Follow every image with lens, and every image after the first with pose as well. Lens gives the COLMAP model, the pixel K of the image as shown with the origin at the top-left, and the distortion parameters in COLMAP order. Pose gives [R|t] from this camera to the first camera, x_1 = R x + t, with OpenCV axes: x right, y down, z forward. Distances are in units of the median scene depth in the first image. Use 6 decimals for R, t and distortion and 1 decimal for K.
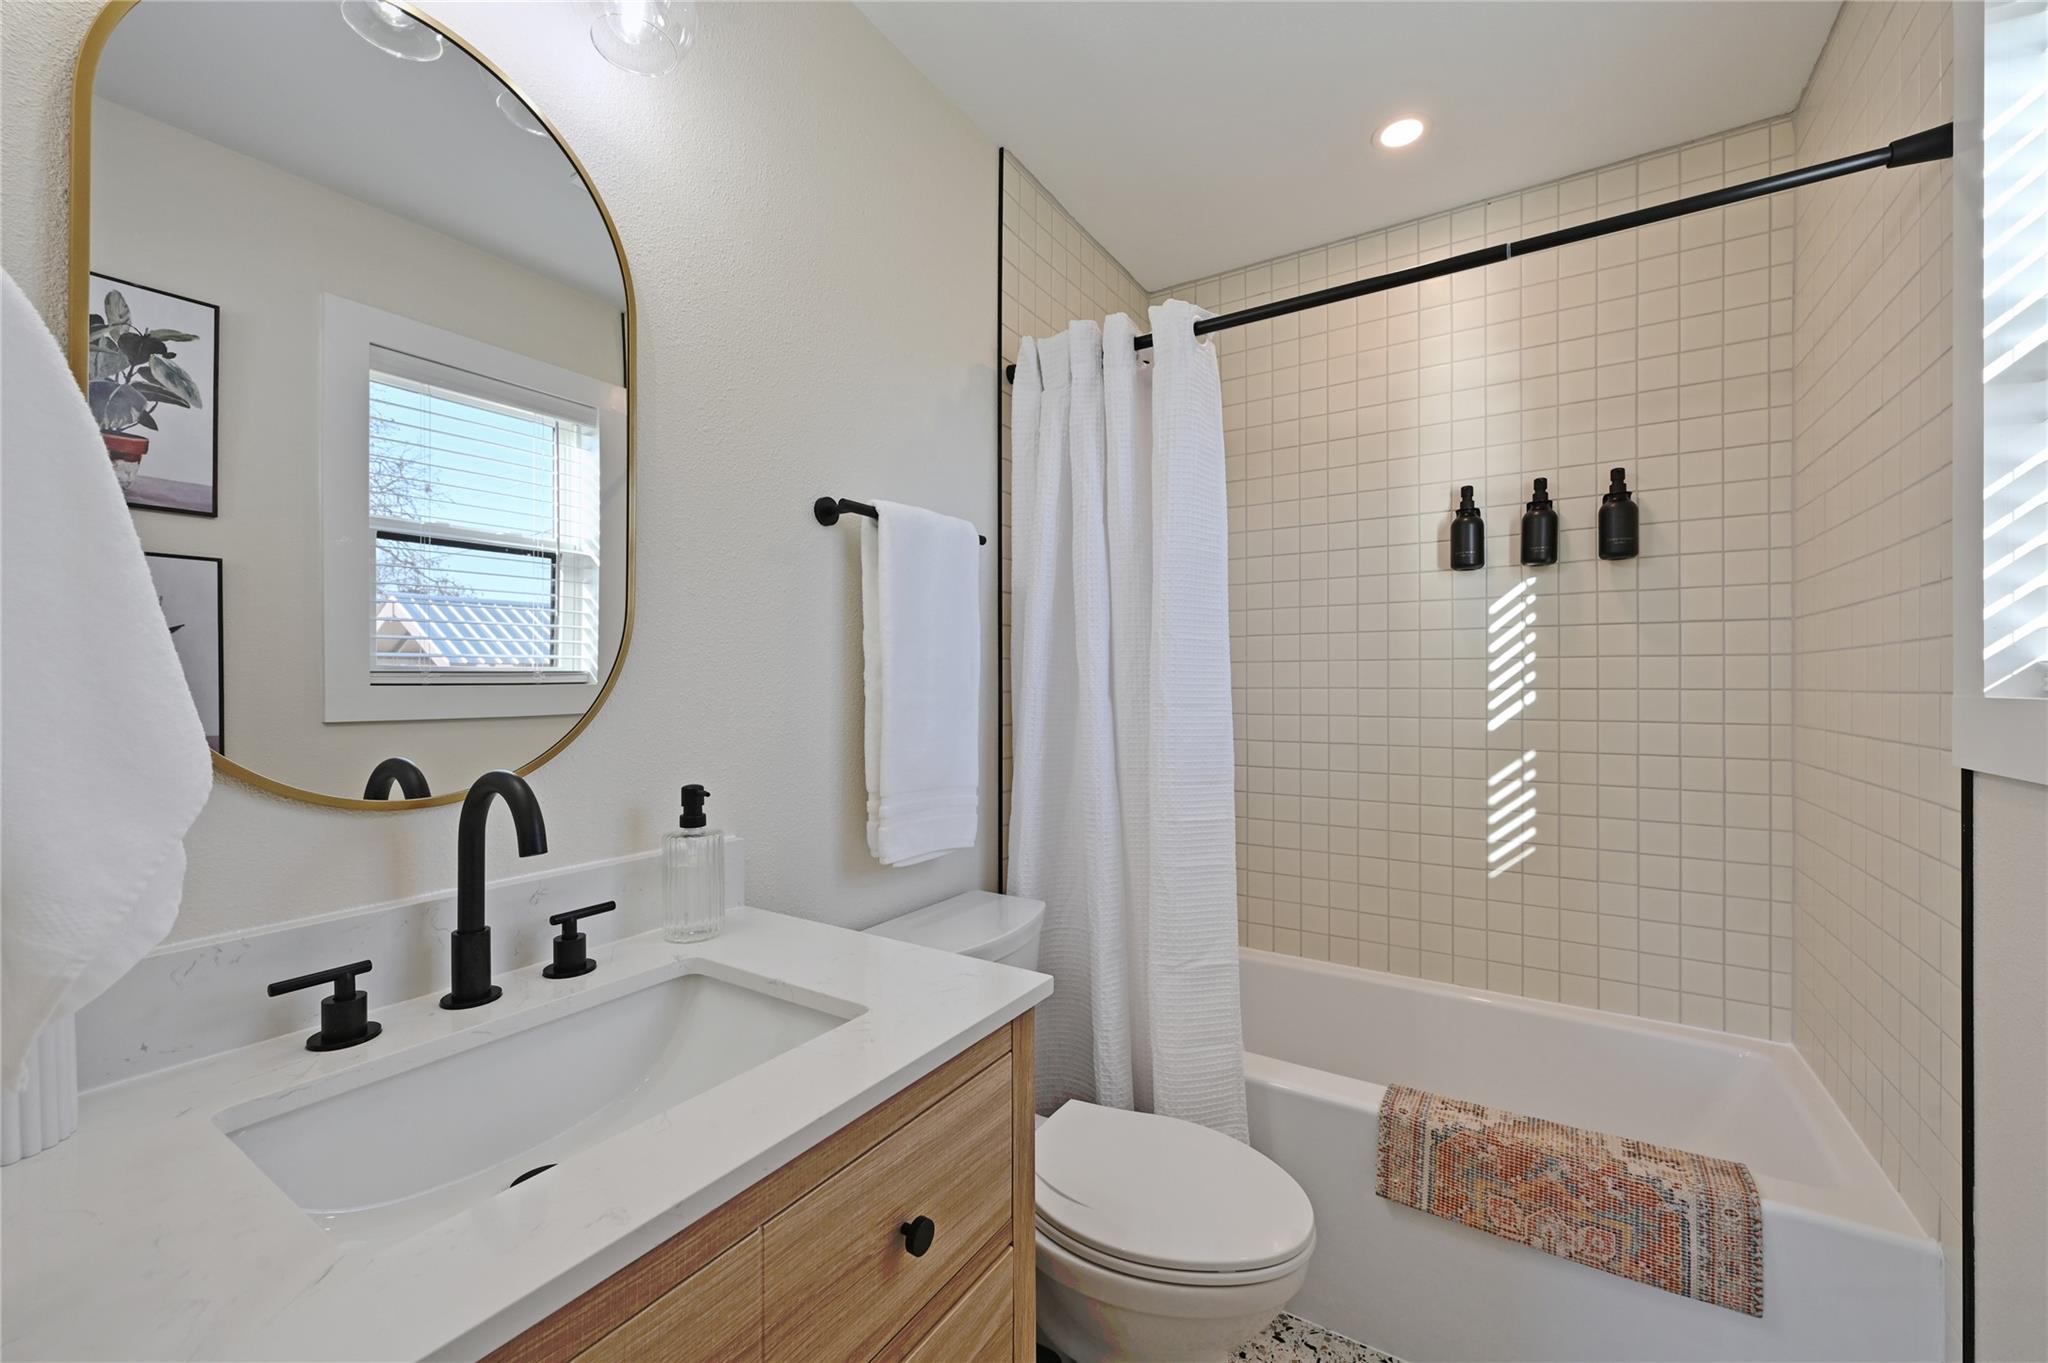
lens RADIAL K [[805.5, 0, 1050.6], [0, 805.5, 680.1], [0, 0, 1]] dist [-0.000025, 0.000055]
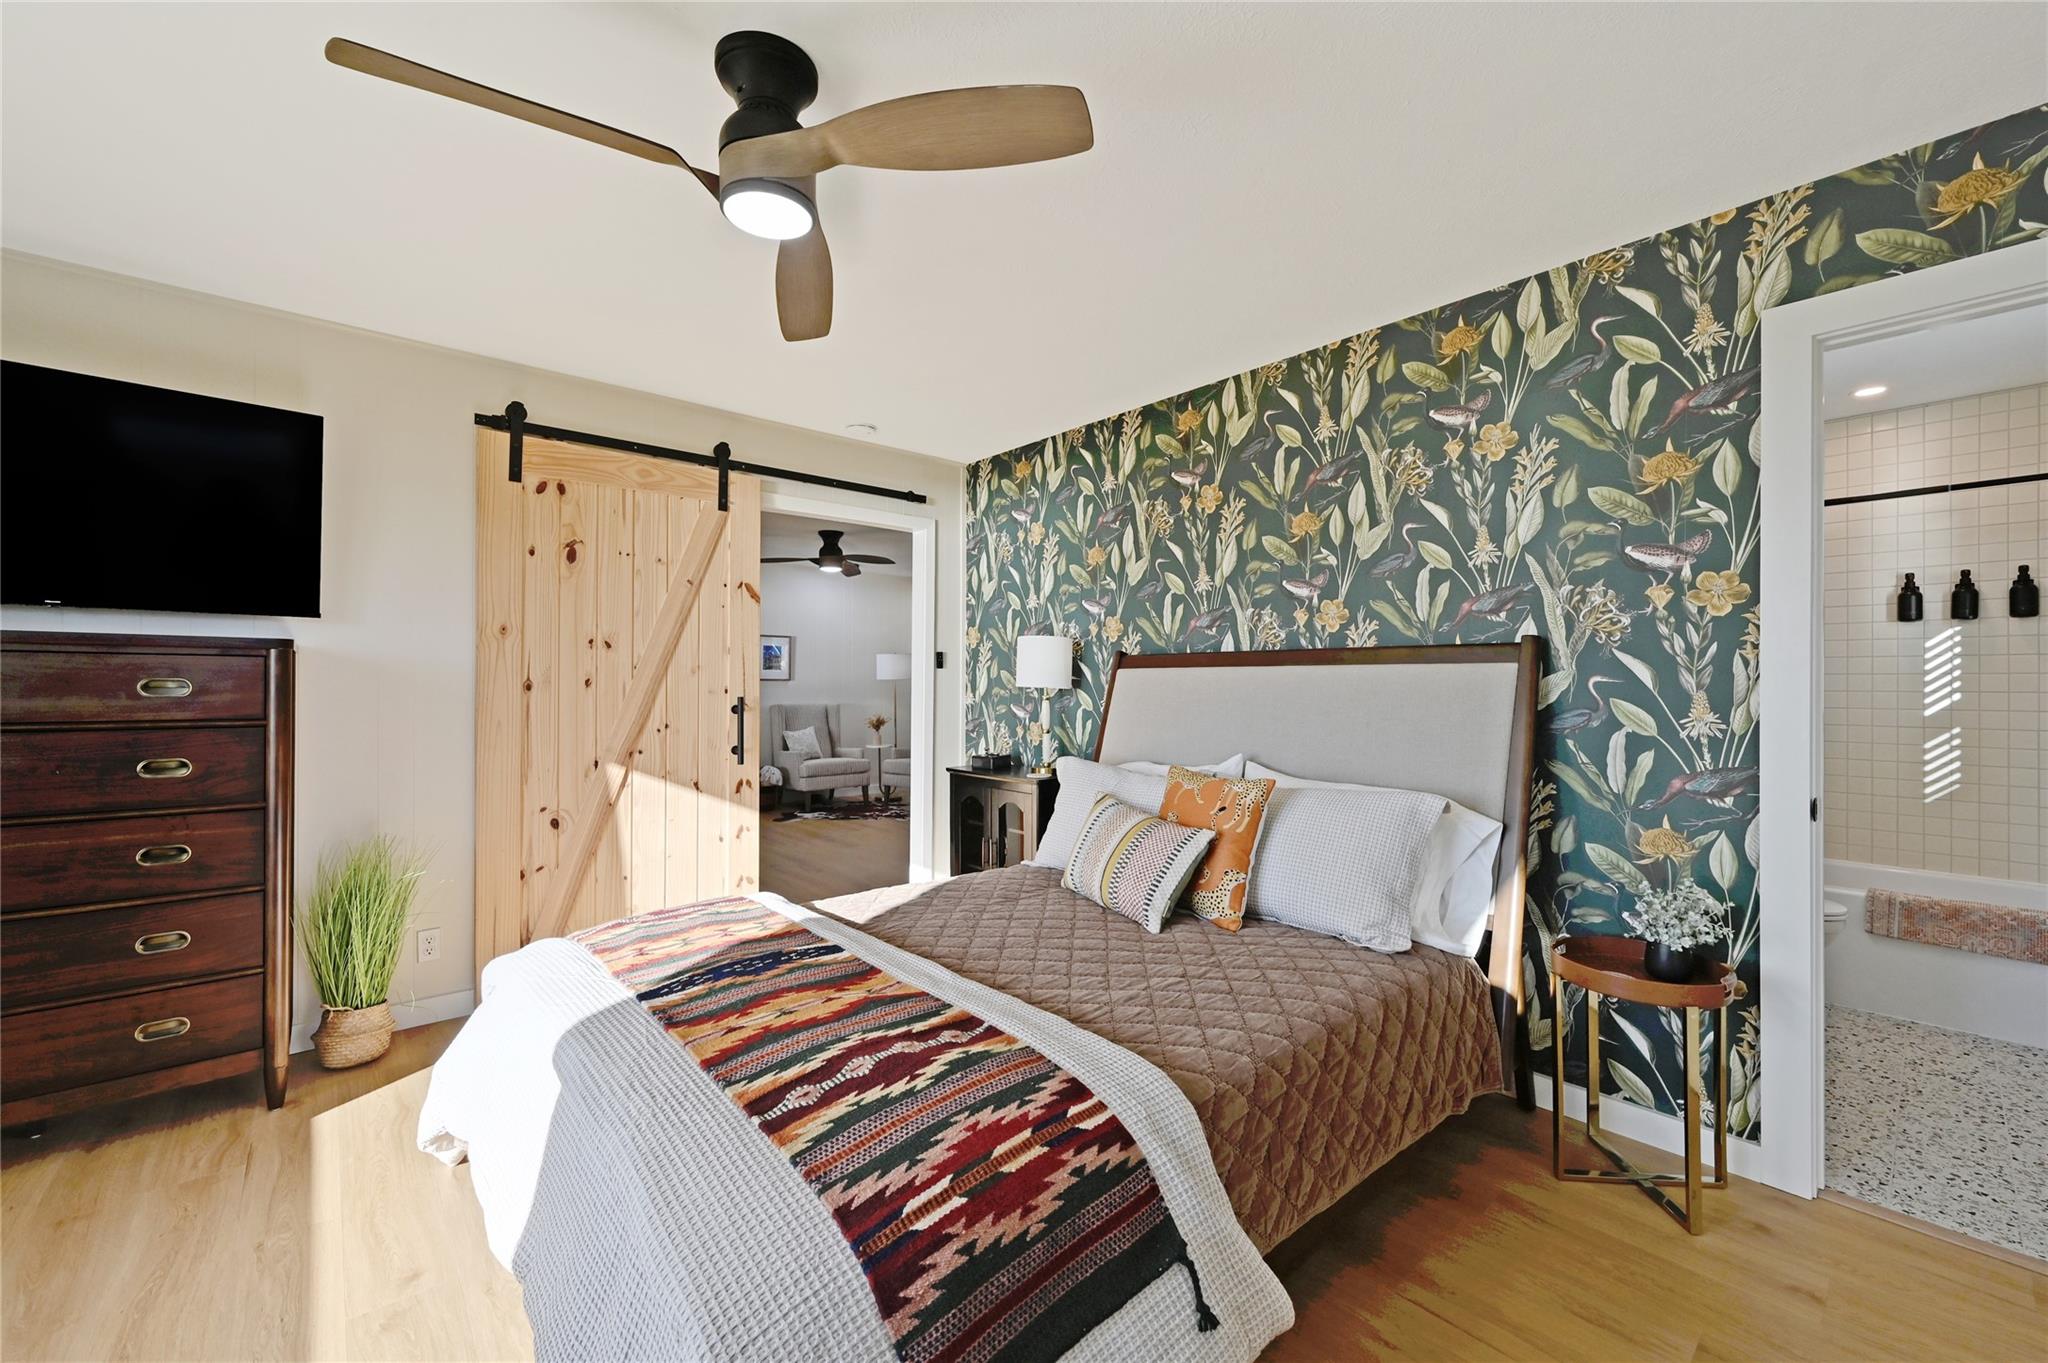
lens RADIAL K [[816.8, 0, 1024.0], [0, 816.8, 681.5], [0, 0, 1]] dist [-0.000454, 0.000285]
pose [[0.956099, 0.002862, -0.293029, -0.786727], [-0.002216, 0.999994, 0.002536, -0.010173], [0.293034, -0.001776, 0.956100, -1.232550]]
